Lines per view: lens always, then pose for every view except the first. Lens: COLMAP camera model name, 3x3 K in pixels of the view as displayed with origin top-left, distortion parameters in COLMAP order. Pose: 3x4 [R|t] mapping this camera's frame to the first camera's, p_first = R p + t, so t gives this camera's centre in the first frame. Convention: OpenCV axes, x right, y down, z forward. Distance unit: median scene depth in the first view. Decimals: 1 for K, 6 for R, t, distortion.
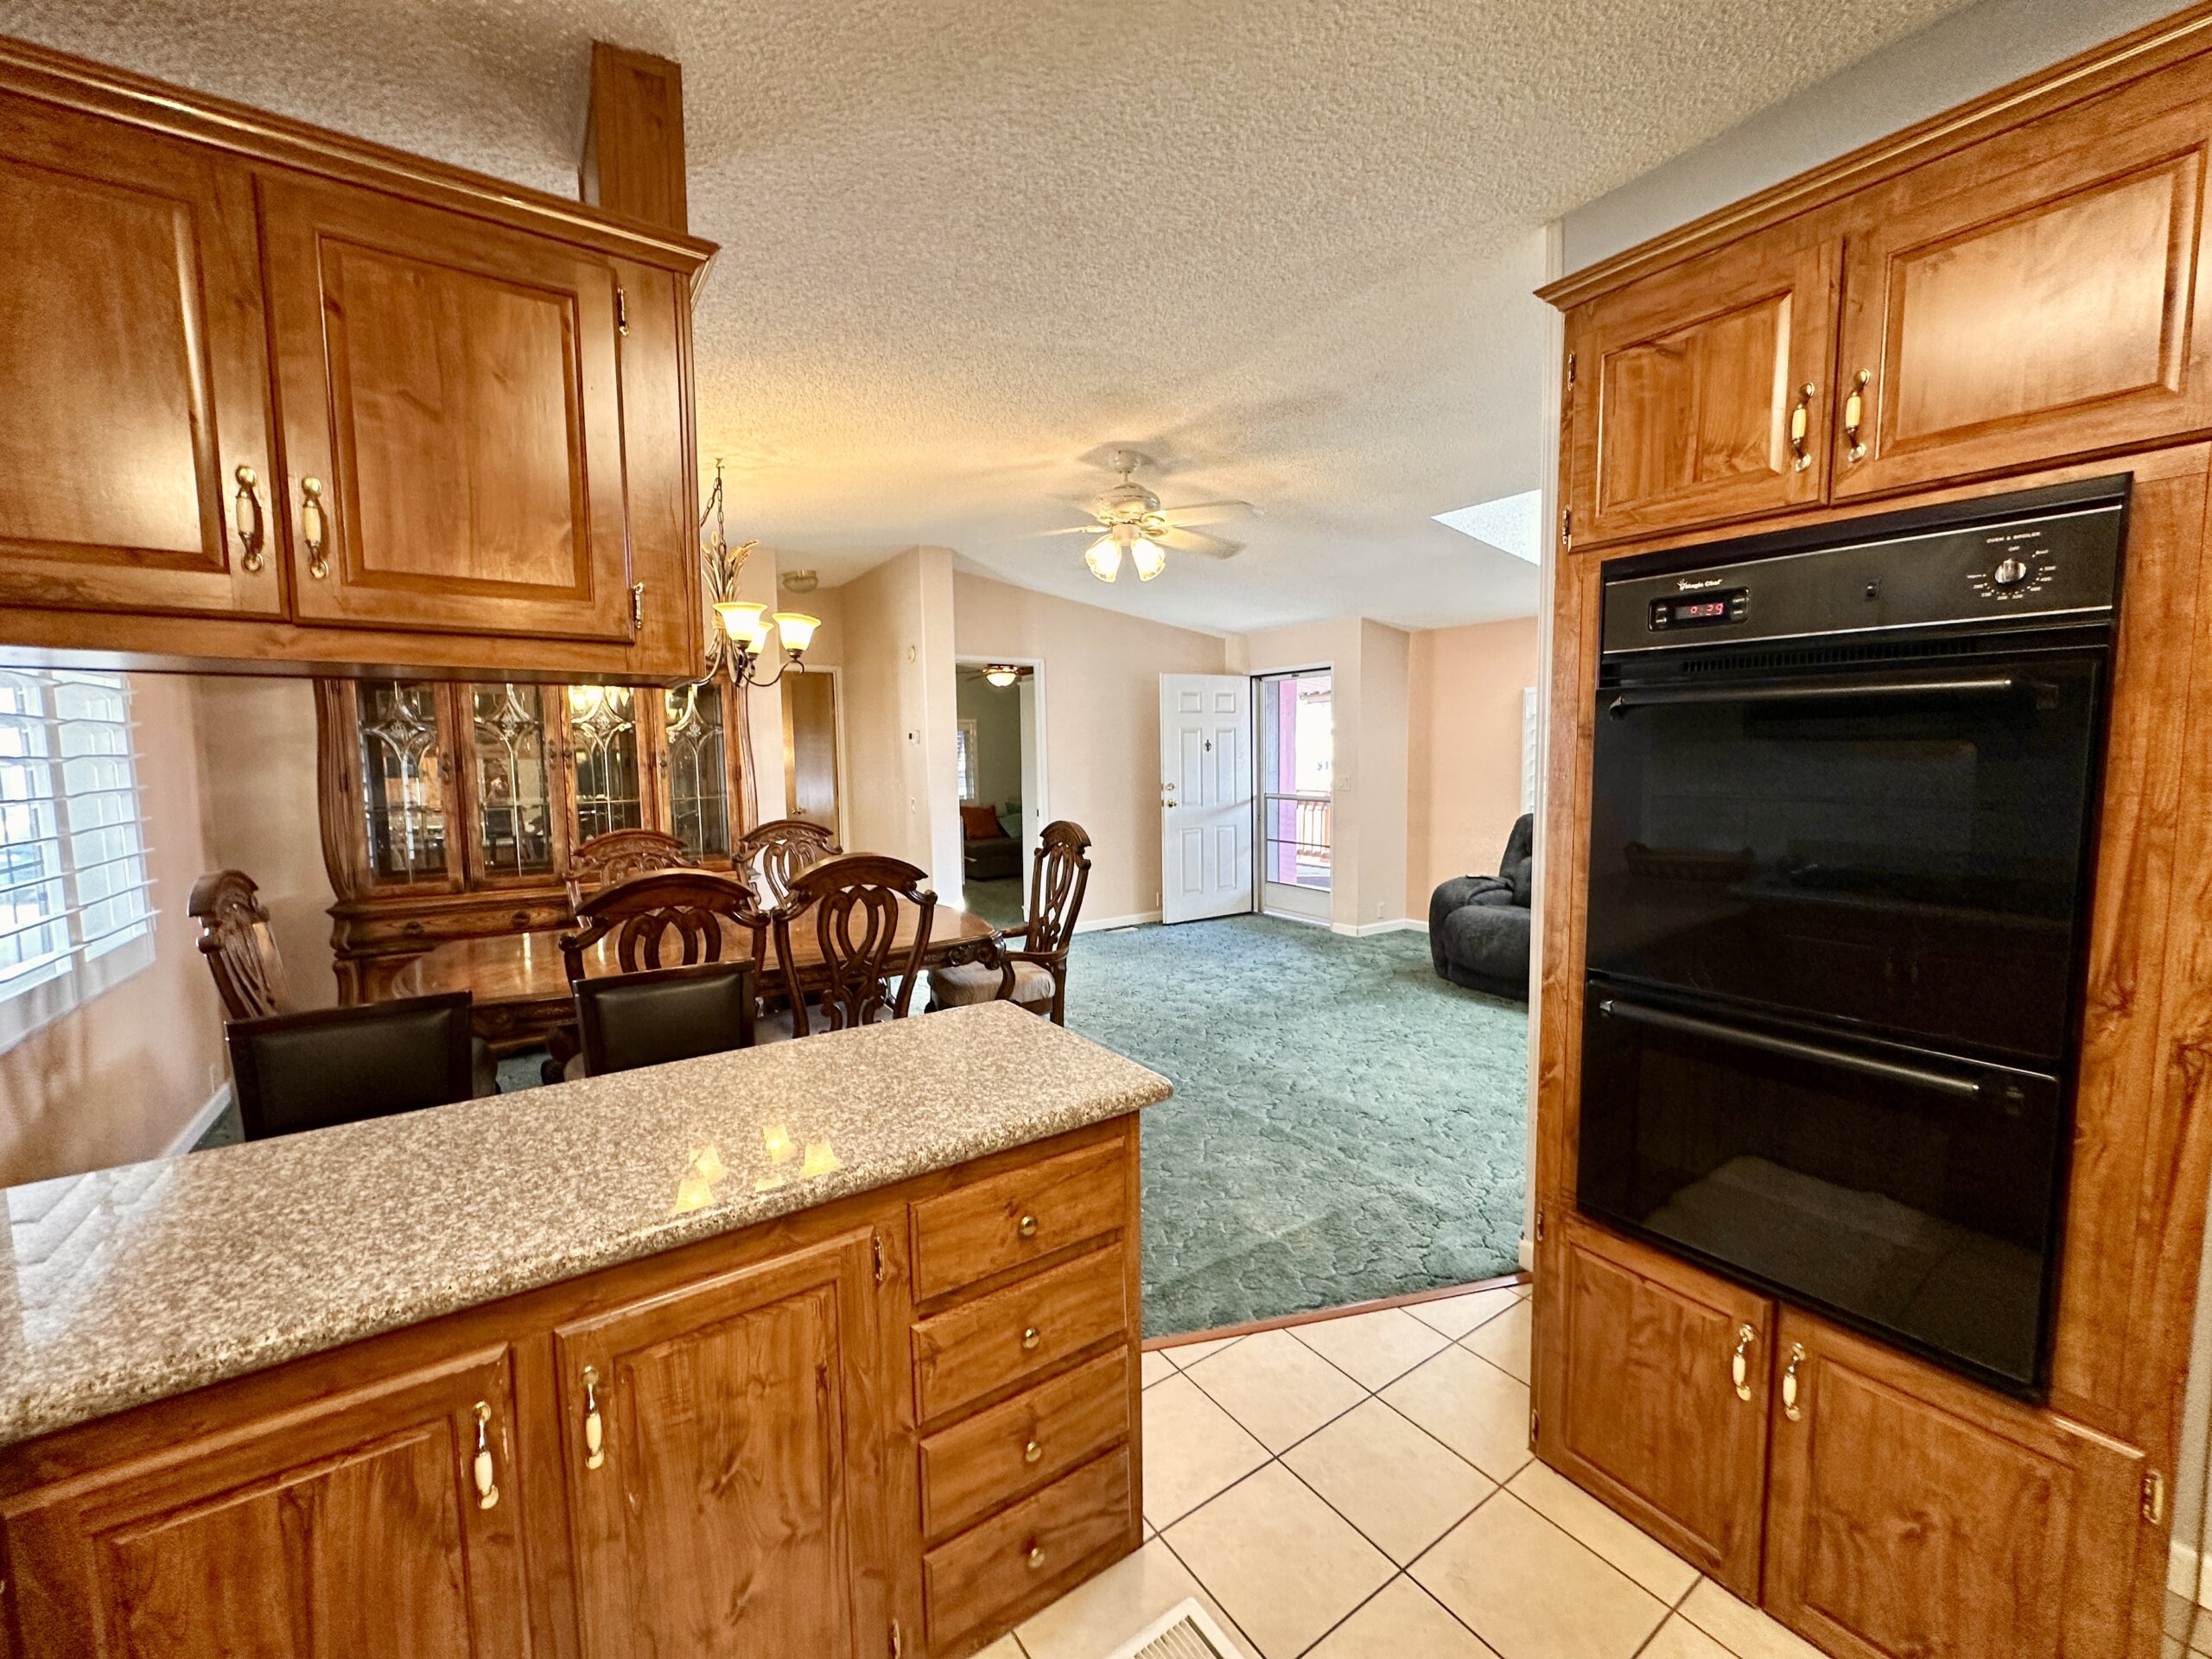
lens RADIAL K [[888.8, 0, 1109.5], [0, 888.8, 827.1], [0, 0, 1]] dist [-0.003398, 0.000386]
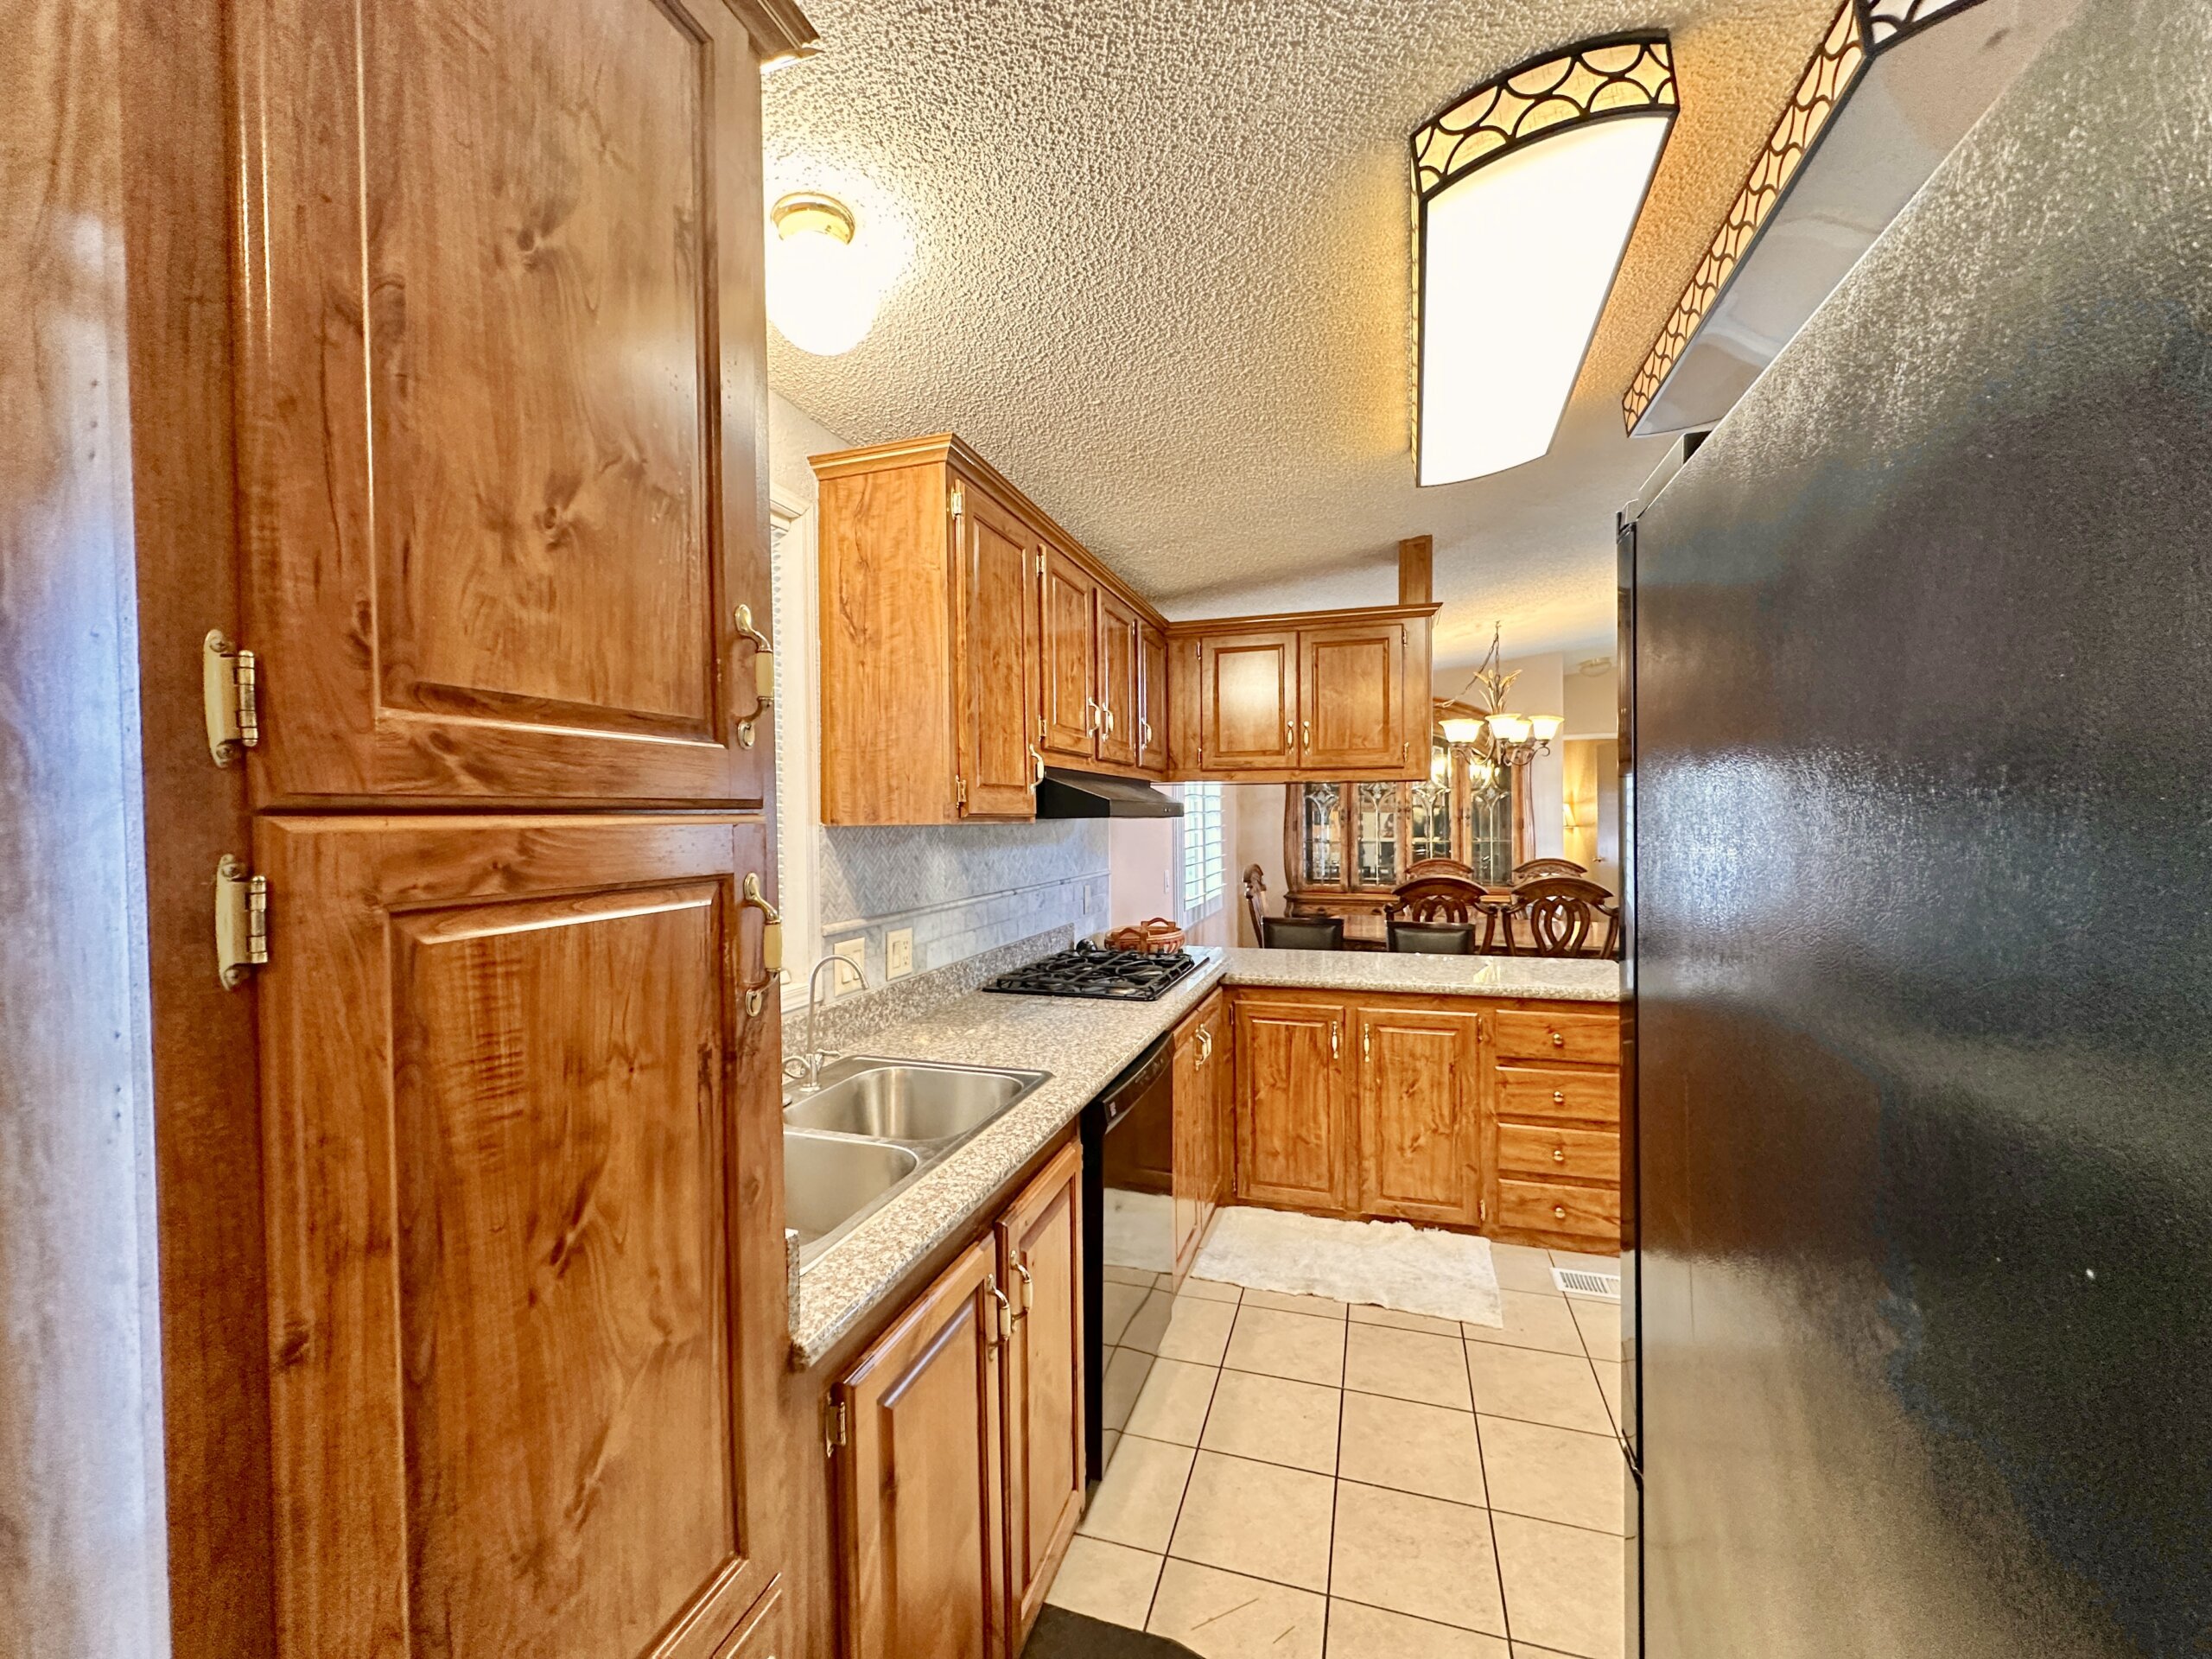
lens RADIAL K [[888.8, 0, 1103.4], [0, 888.8, 822.8], [0, 0, 1]] dist [-0.003398, 0.000386]
pose [[0.614245, 0.012824, -0.789011, 0.241718], [-0.064321, 0.997355, -0.033863, 0.022854], [0.786490, 0.071550, 0.613445, -0.311573]]
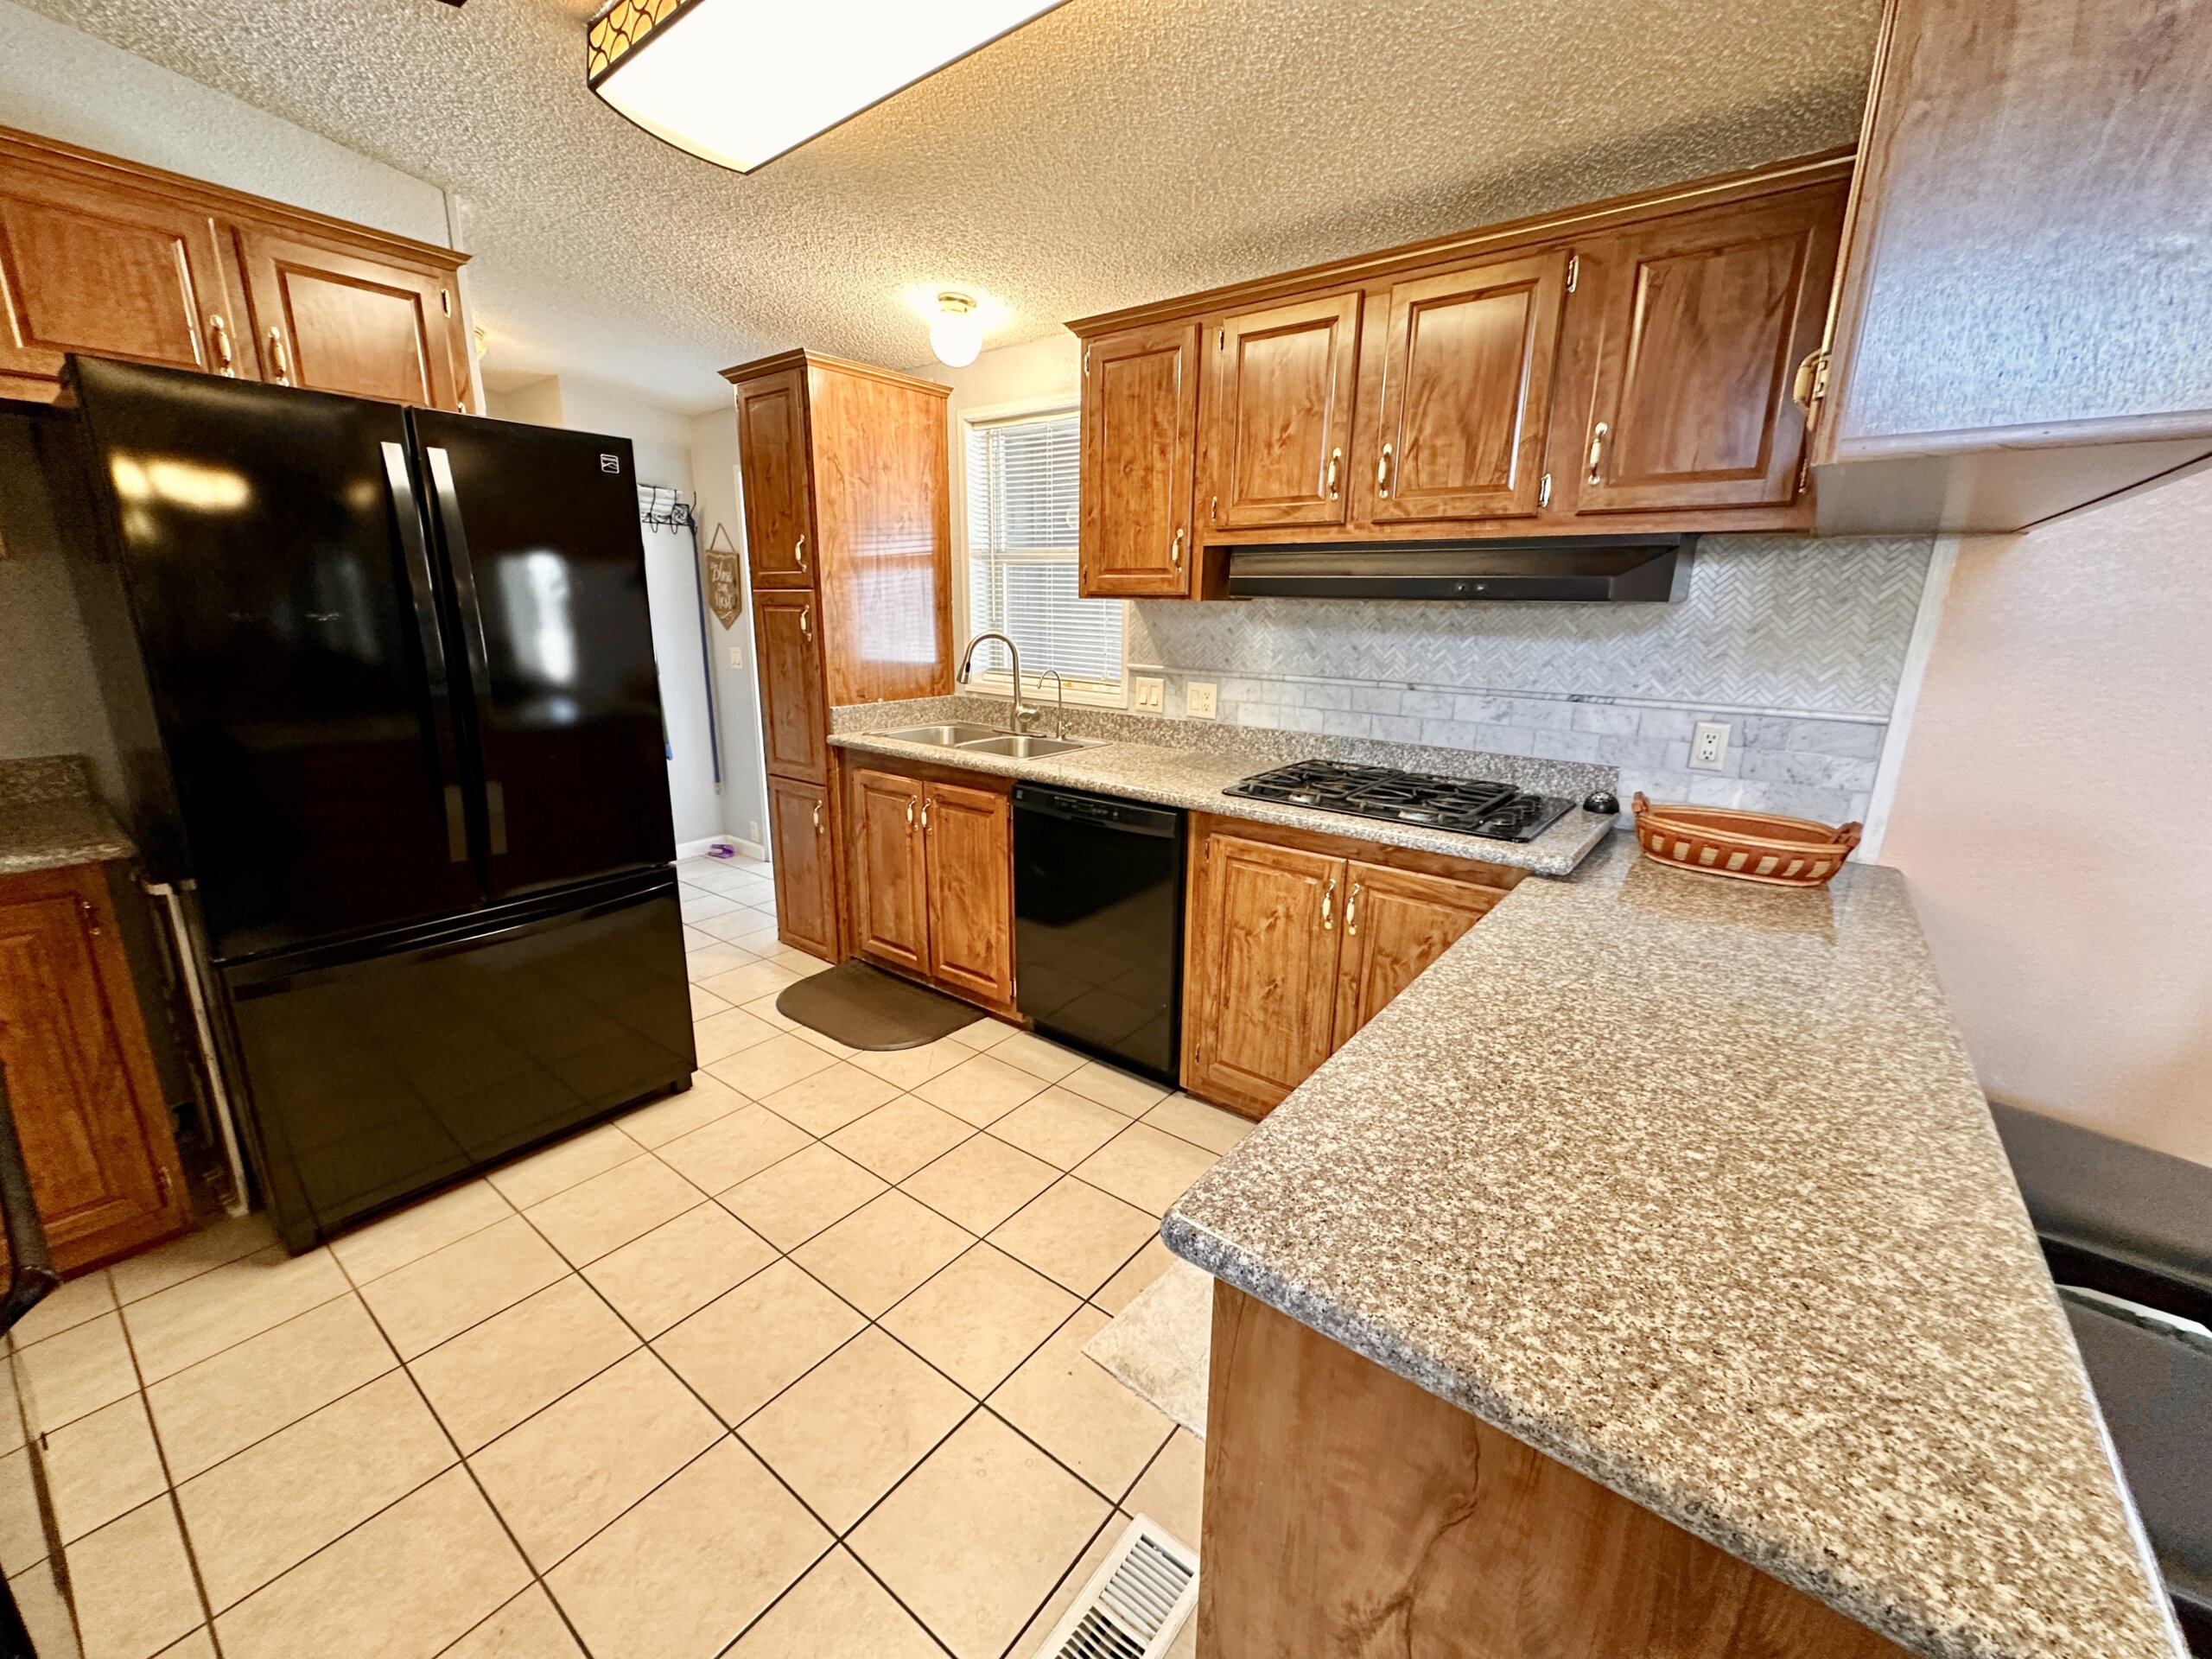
lens RADIAL K [[888.8, 0, 1109.3], [0, 888.8, 826.1], [0, 0, 1]] dist [-0.003398, 0.000386]
pose [[-0.948332, 0.074020, -0.308524, -0.031673], [-0.032610, 0.944517, 0.326840, -0.070599], [0.315599, 0.320013, -0.893302, 0.909177]]
